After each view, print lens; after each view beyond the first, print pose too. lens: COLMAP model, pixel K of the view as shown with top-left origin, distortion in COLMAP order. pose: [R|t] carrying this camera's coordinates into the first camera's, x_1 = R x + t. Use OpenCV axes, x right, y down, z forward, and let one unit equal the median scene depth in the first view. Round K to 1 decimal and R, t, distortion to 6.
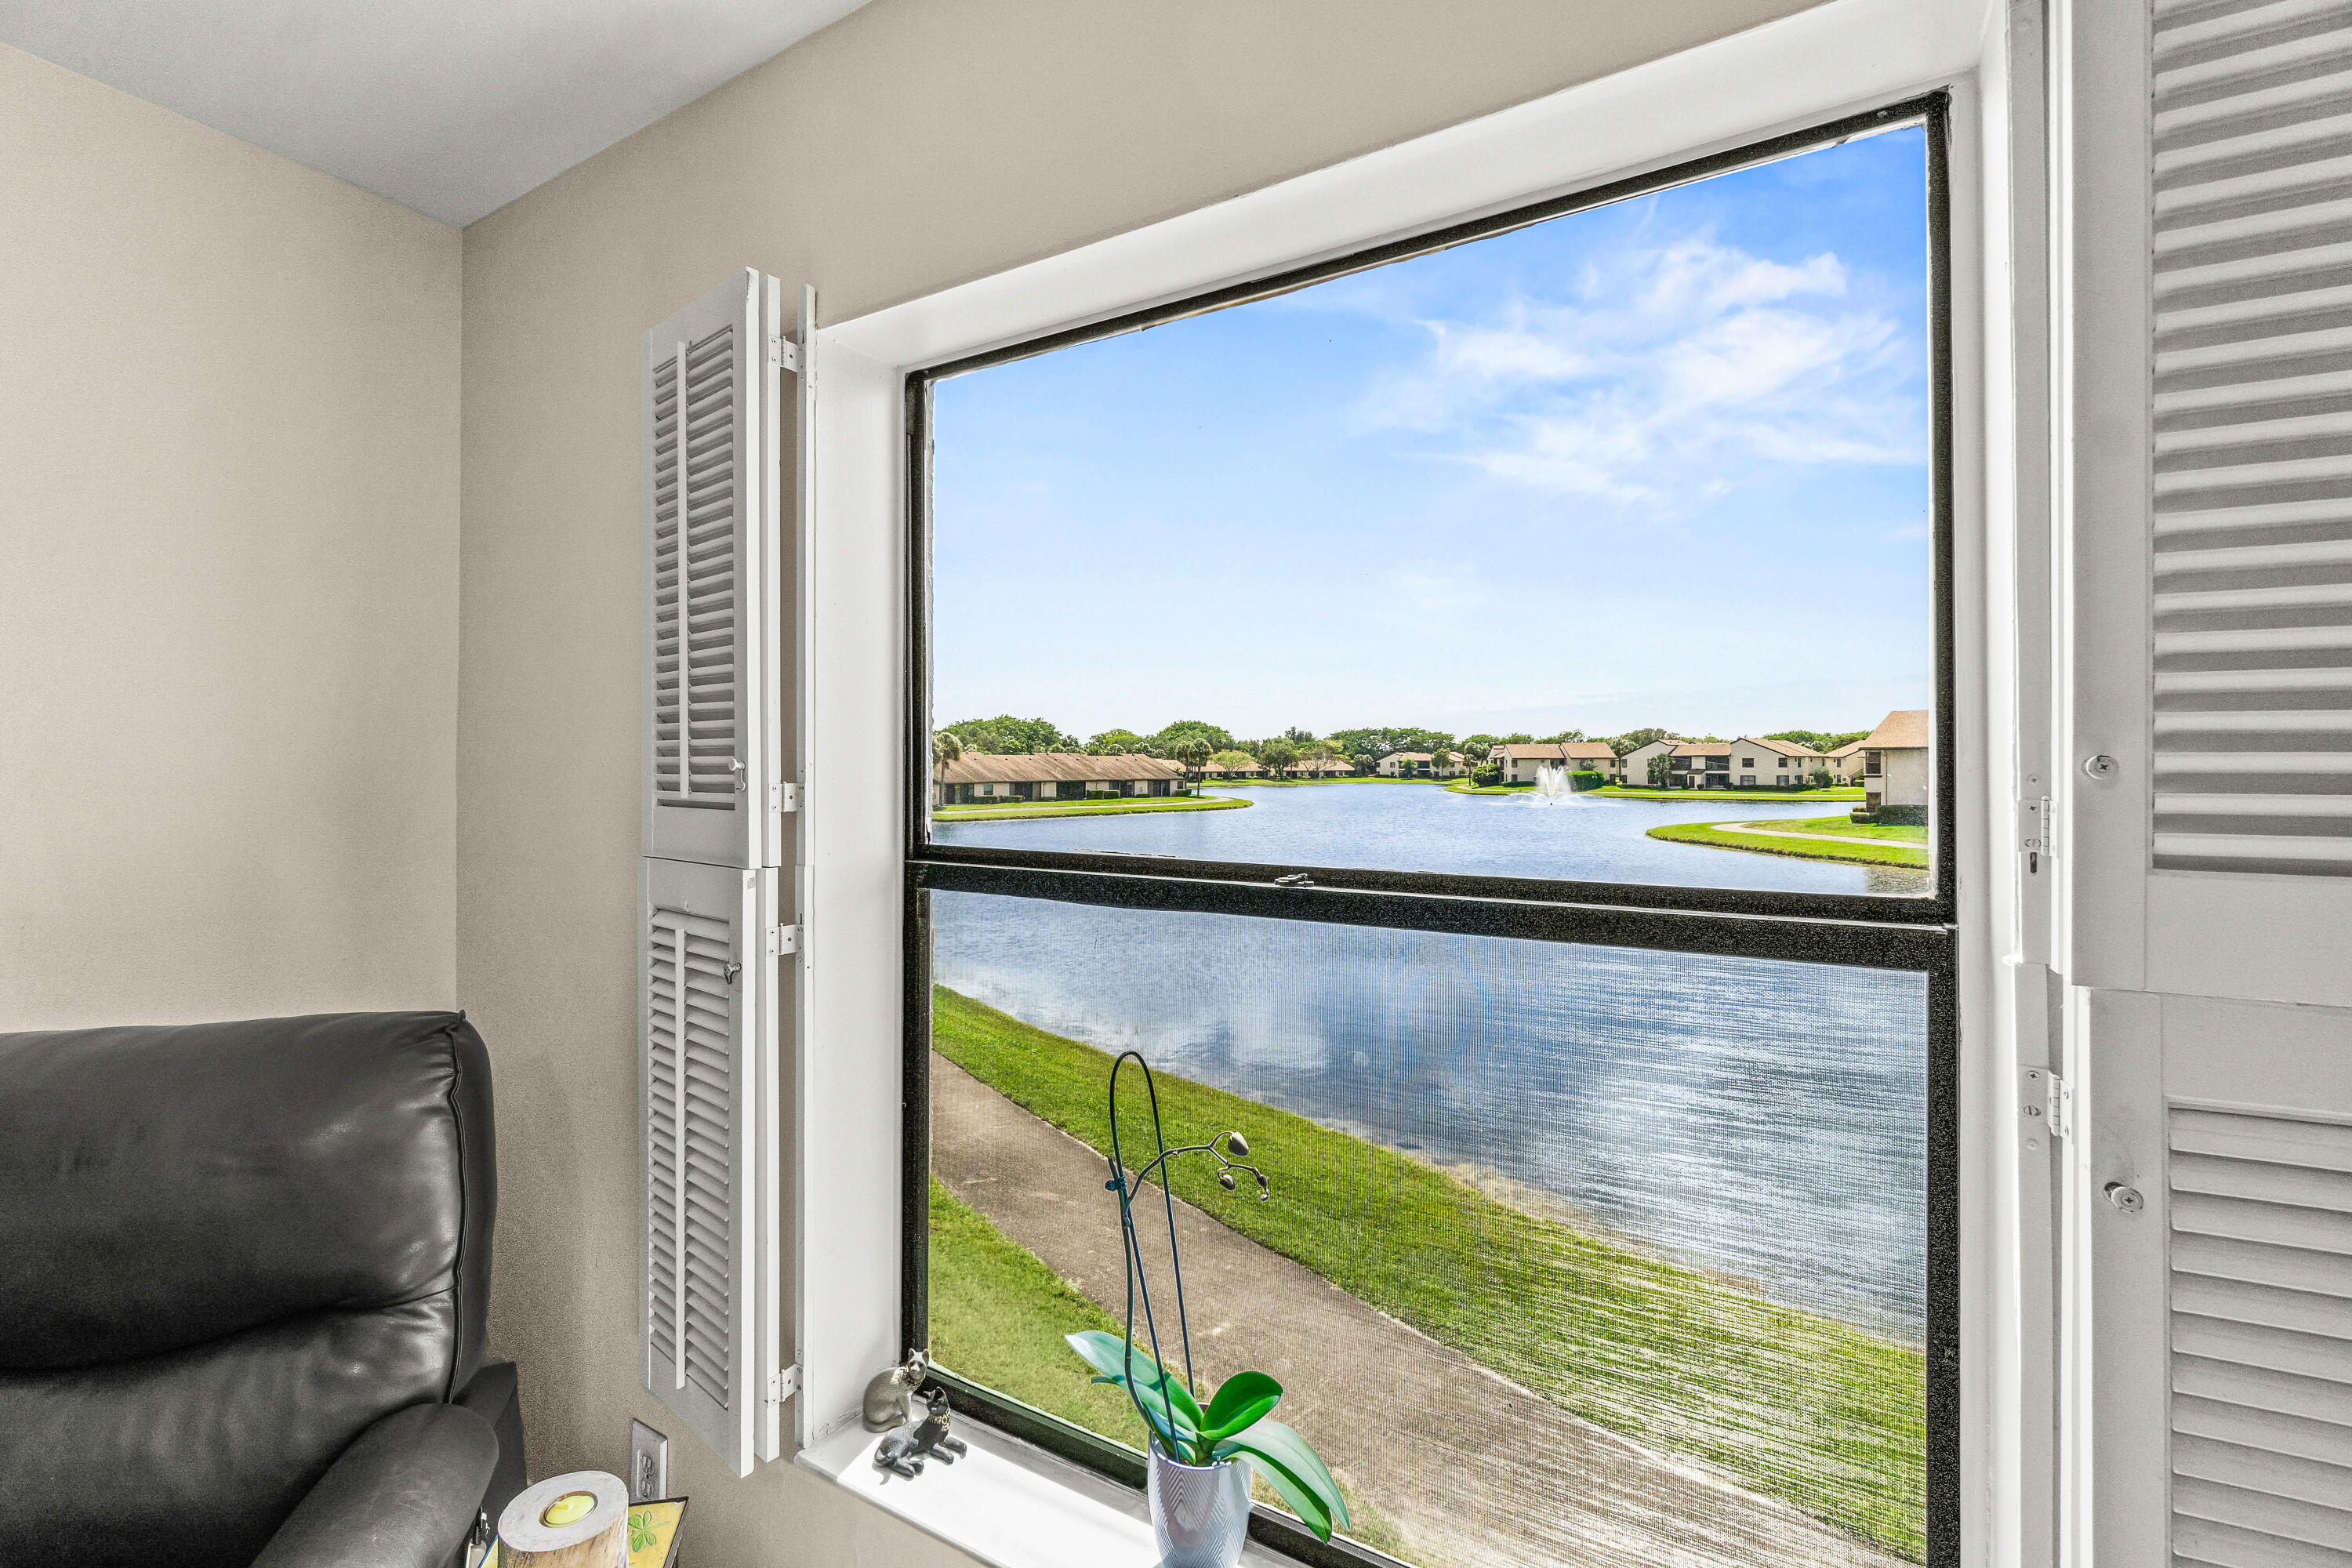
lens RADIAL K [[1016.5, 0, 1175.3], [0, 1016.5, 768.9], [0, 0, 1]] dist [-0.008725, -0.000021]
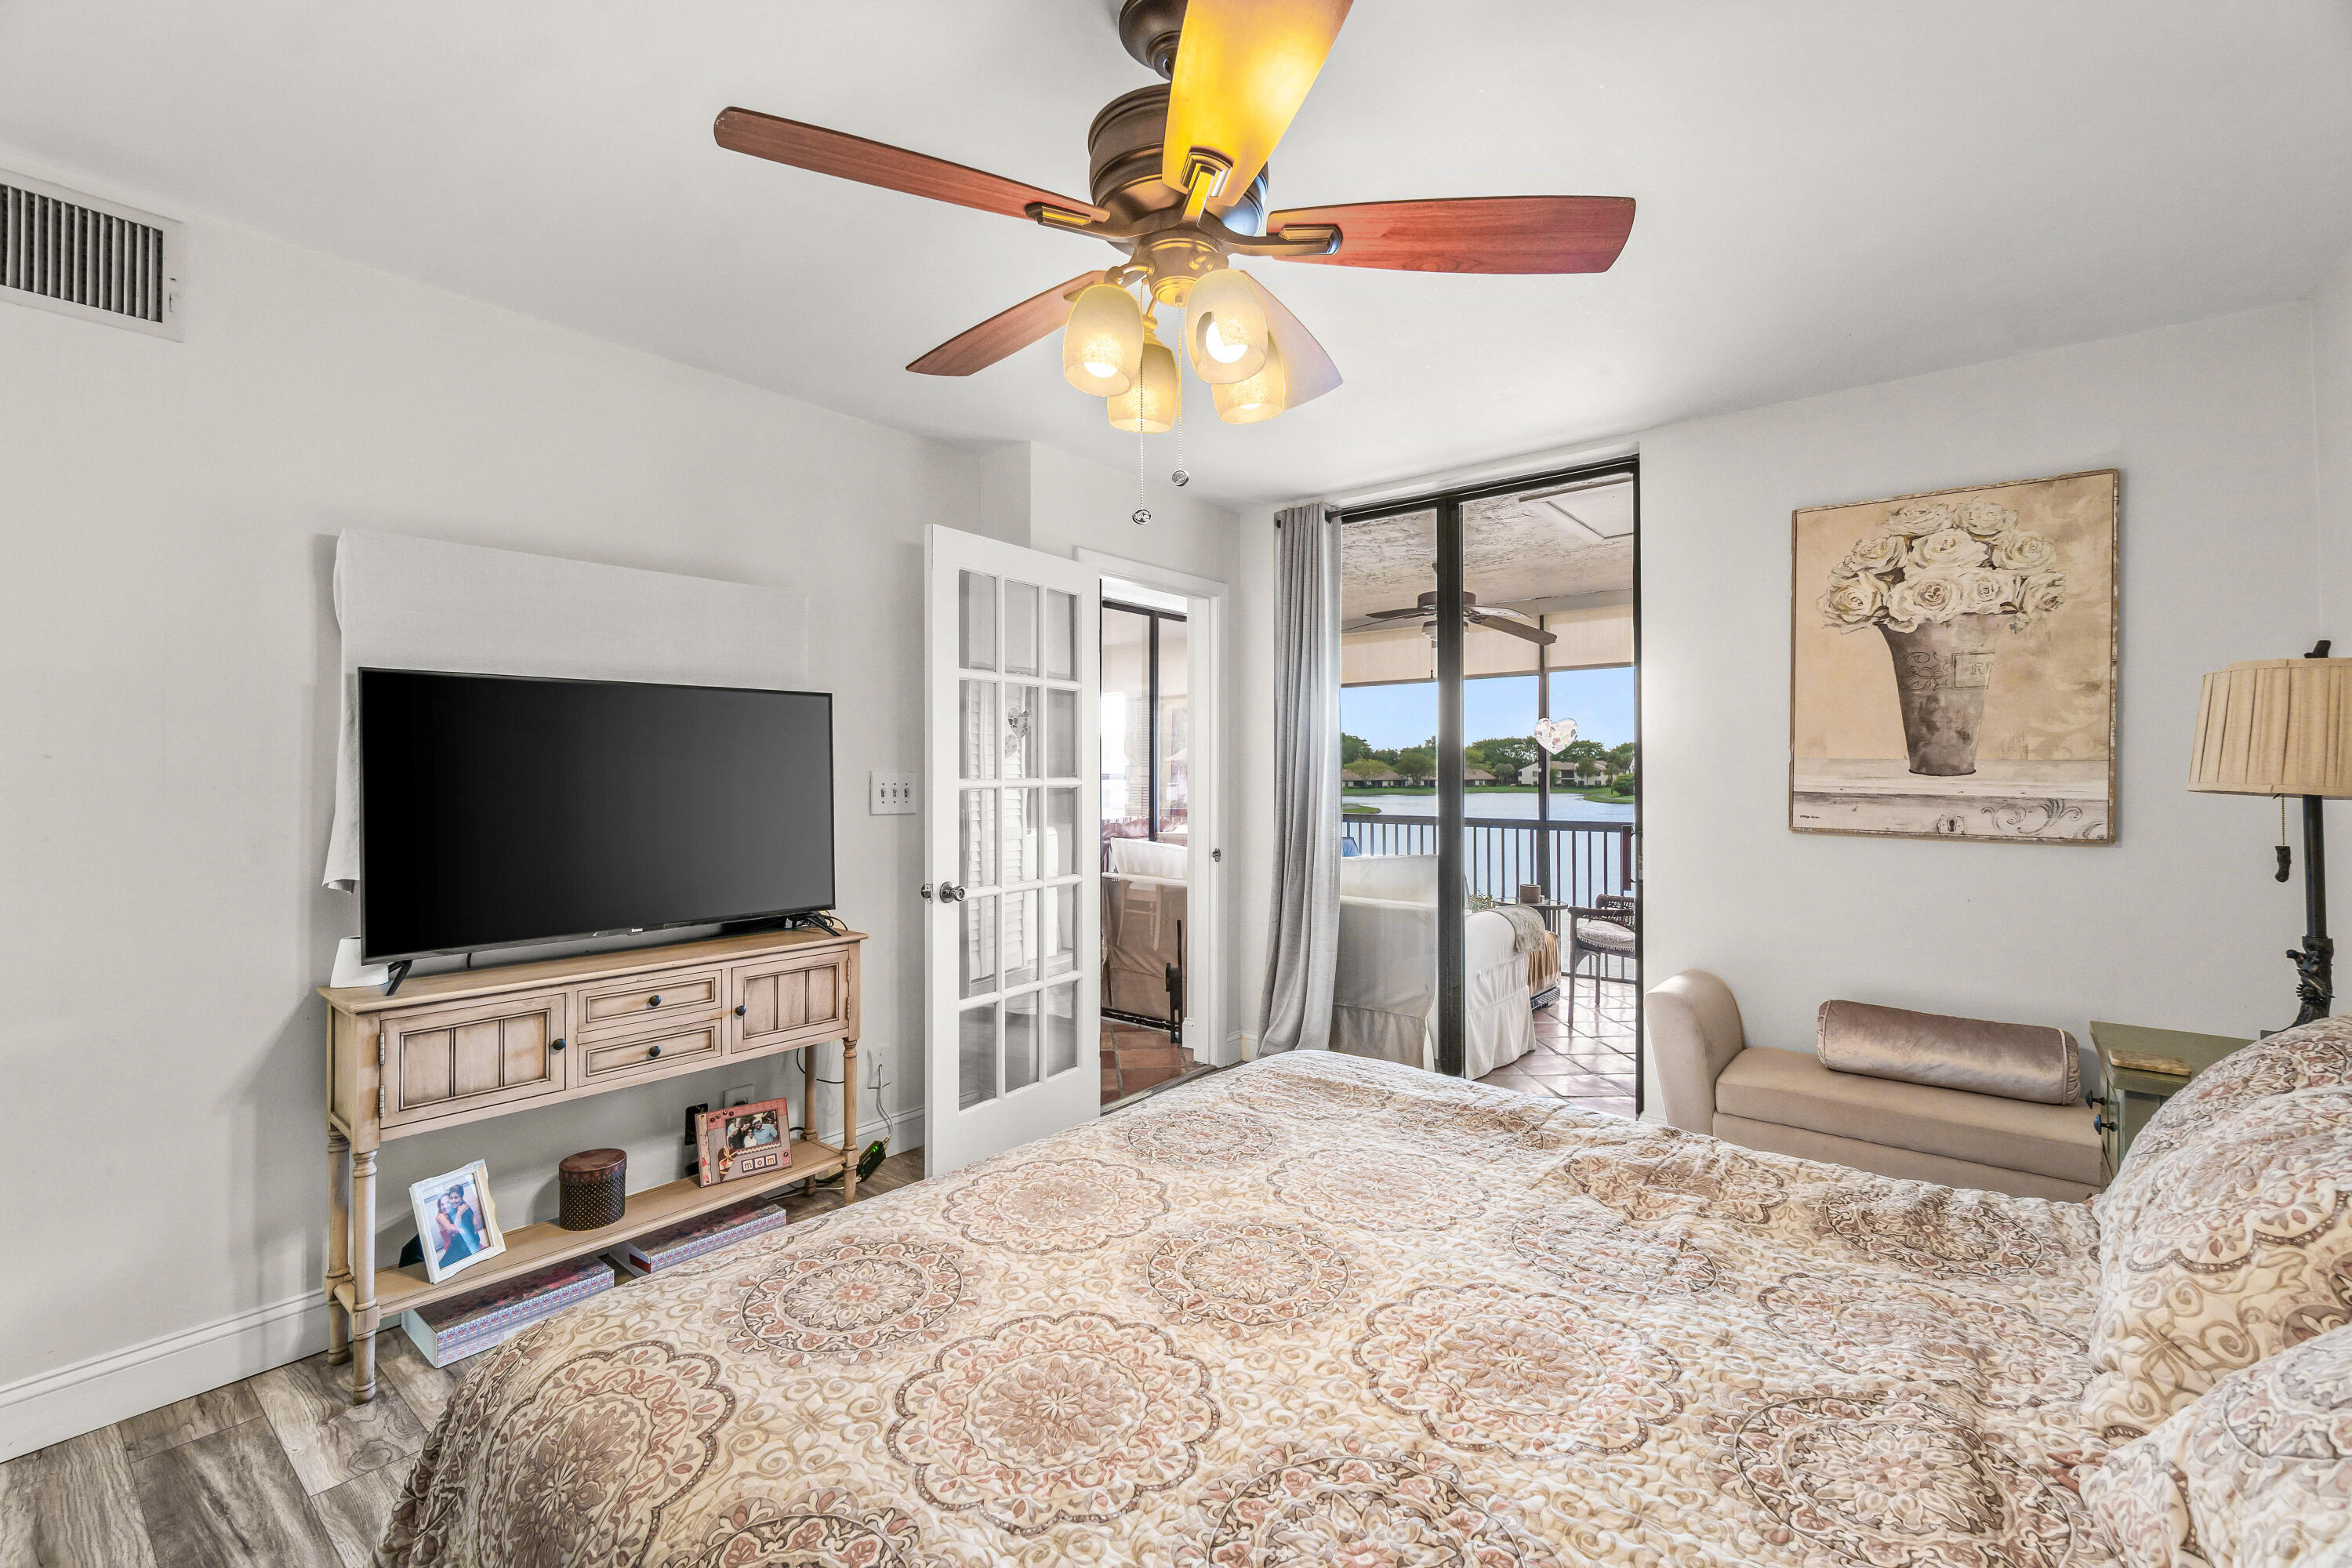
lens RADIAL K [[1016.5, 0, 1175.3], [0, 1016.5, 768.9], [0, 0, 1]] dist [-0.008725, -0.000021]
pose [[0.990096, -0.000255, -0.140392, 0.010329], [-0.001055, 0.999957, -0.009258, 0.000726], [0.140388, 0.009315, 0.990053, -0.035672]]
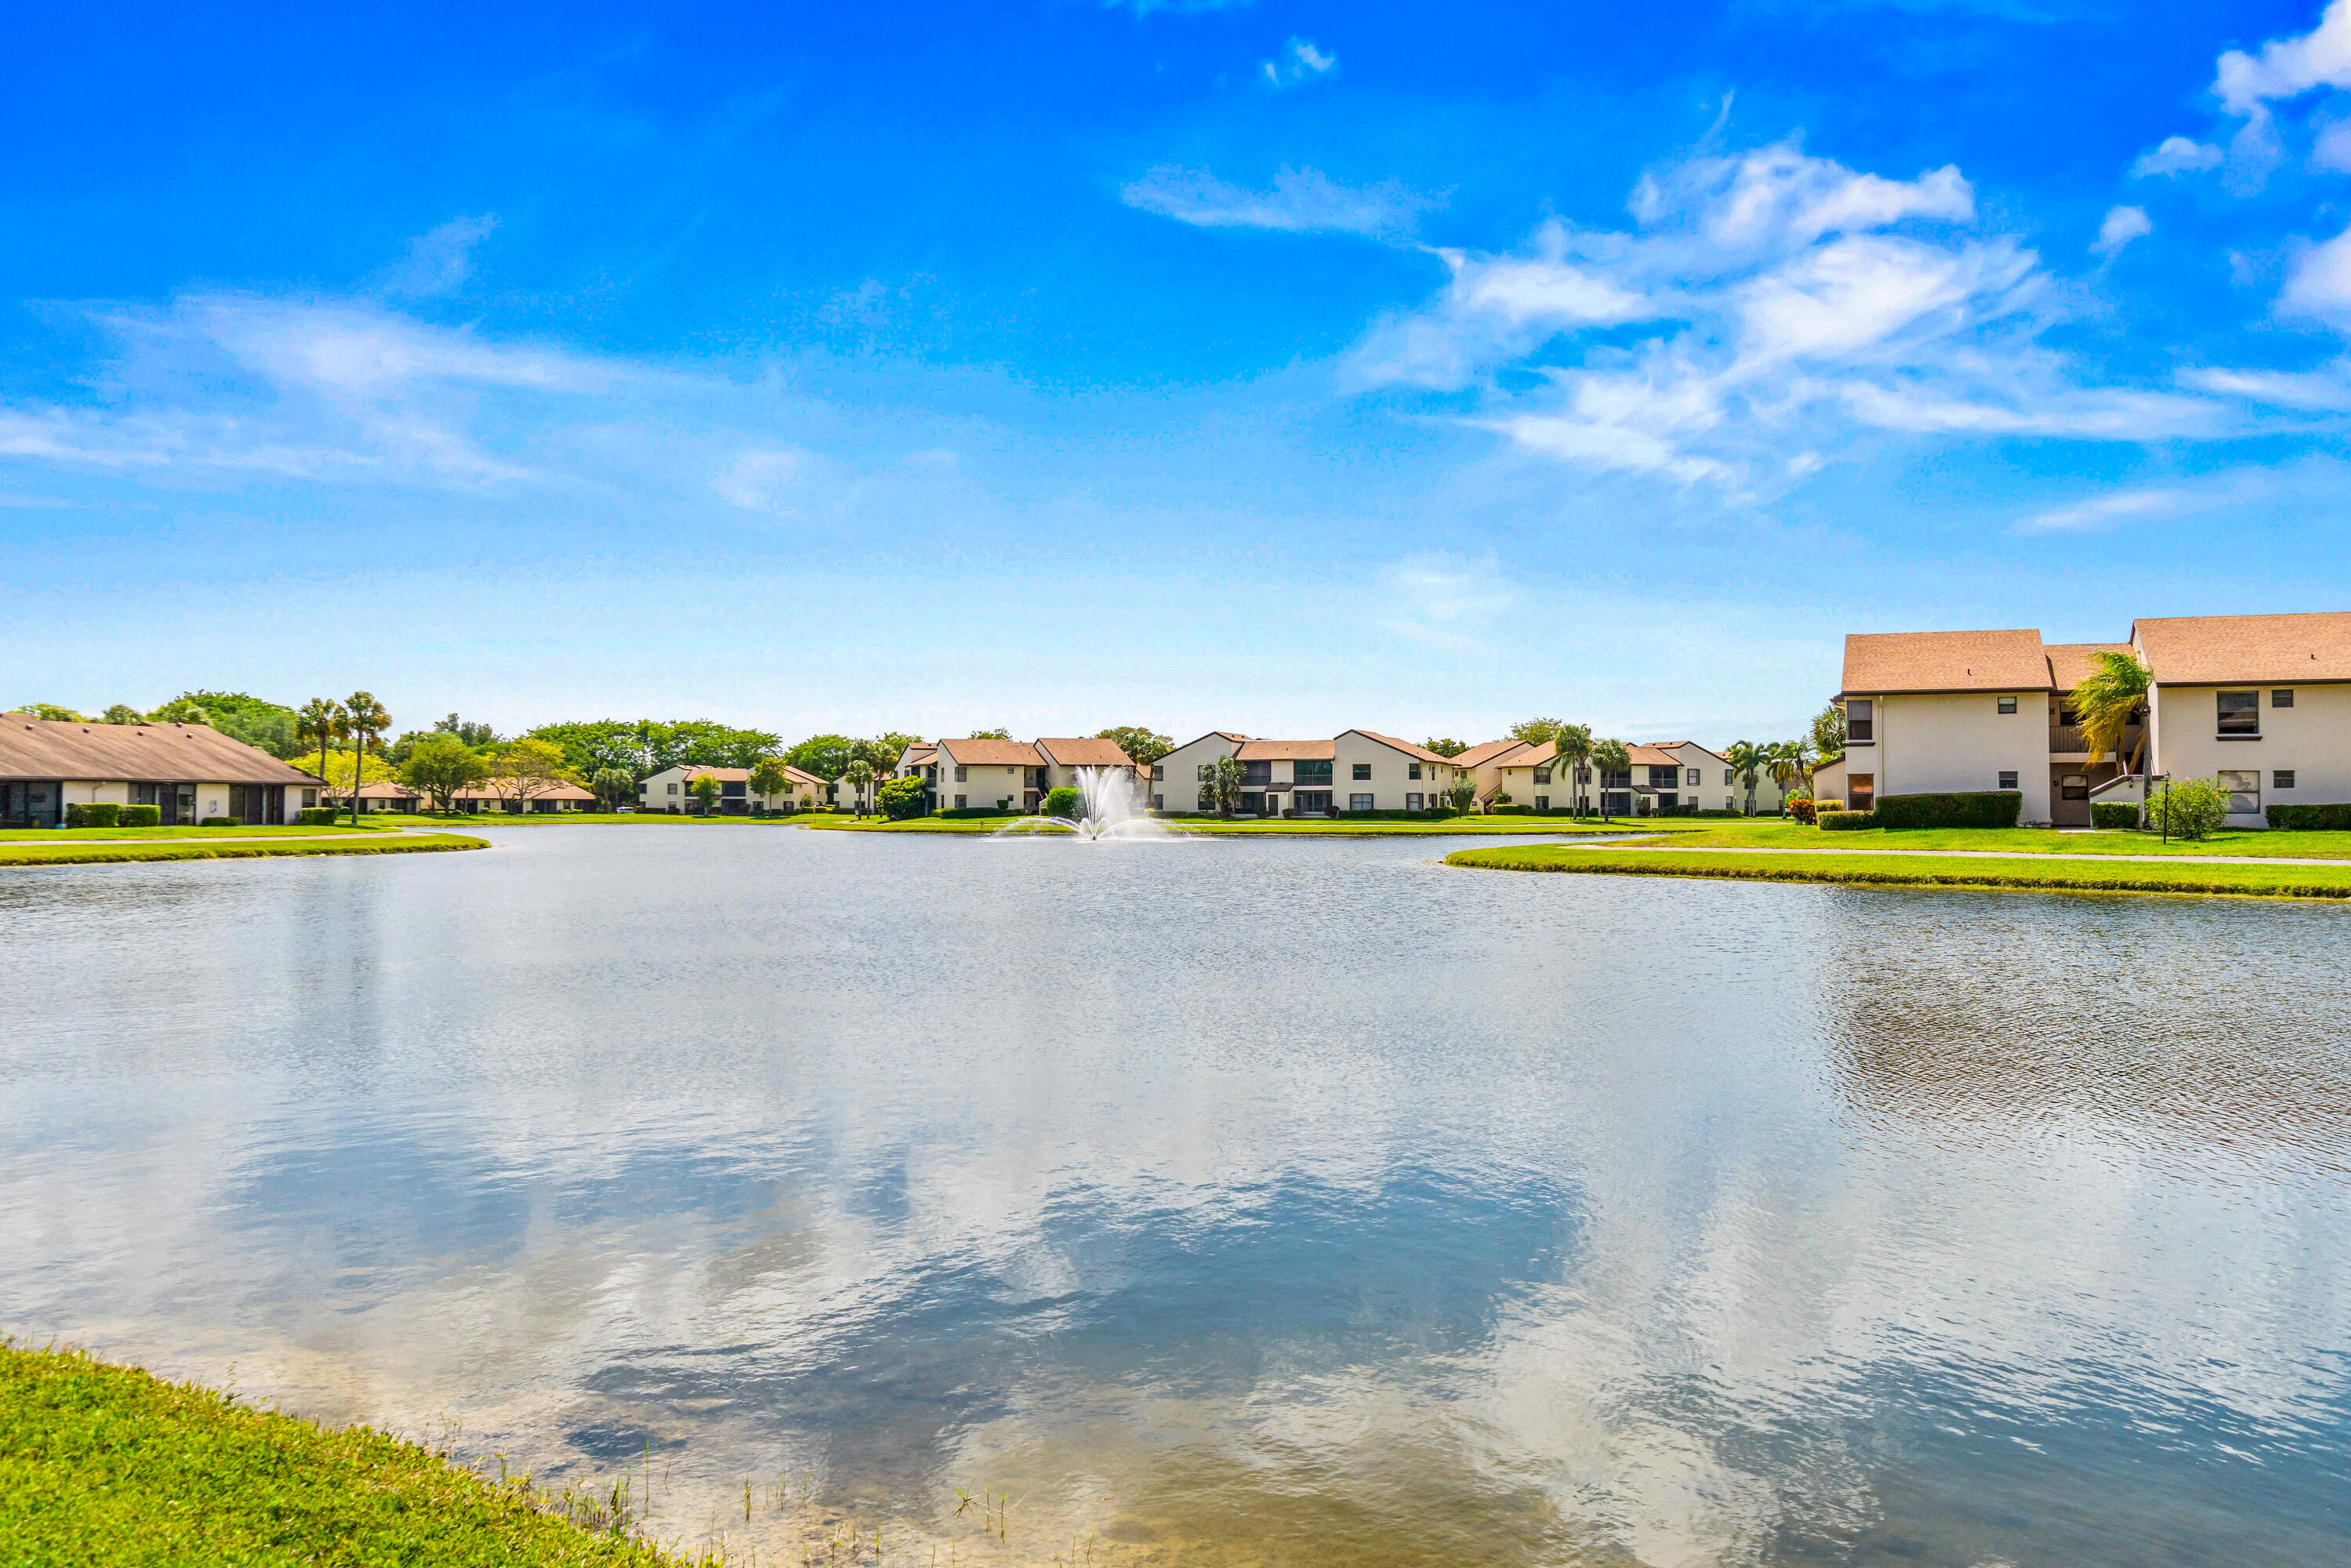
lens RADIAL K [[1828.2, 0, 1175.2], [0, 1828.2, 783.0], [0, 0, 1]] dist [0.009635, -0.005076]
pose [[0.867128, 0.009666, 0.497992, -0.040221], [-0.000516, 0.999829, -0.018508, 0.015168], [-0.498086, 0.015792, 0.866984, 0.106126]]
